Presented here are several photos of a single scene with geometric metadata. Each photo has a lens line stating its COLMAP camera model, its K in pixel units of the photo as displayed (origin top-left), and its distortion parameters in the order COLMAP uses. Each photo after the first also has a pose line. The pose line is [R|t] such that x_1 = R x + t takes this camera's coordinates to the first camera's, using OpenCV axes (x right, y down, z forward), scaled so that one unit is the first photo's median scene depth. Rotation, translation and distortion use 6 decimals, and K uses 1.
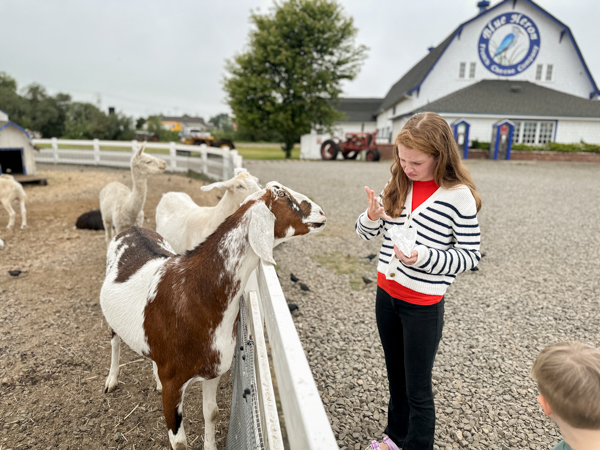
lens RADIAL K [[443.0, 0, 300.0], [0, 443.0, 225.0], [0, 0, 1]] dist [0.062339, -0.113439]
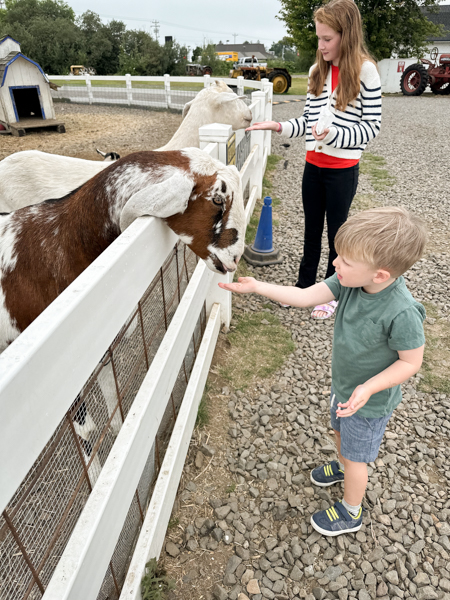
lens RADIAL K [[428.6, 0, 225.0], [0, 428.6, 300.0], [0, 0, 1]] dist [-0.006297, -0.005574]
pose [[0.955022, 0.115580, -0.273084, 0.001196], [-0.029415, 0.953296, 0.300602, -0.021382], [0.295074, -0.279049, 0.913818, 0.137607]]
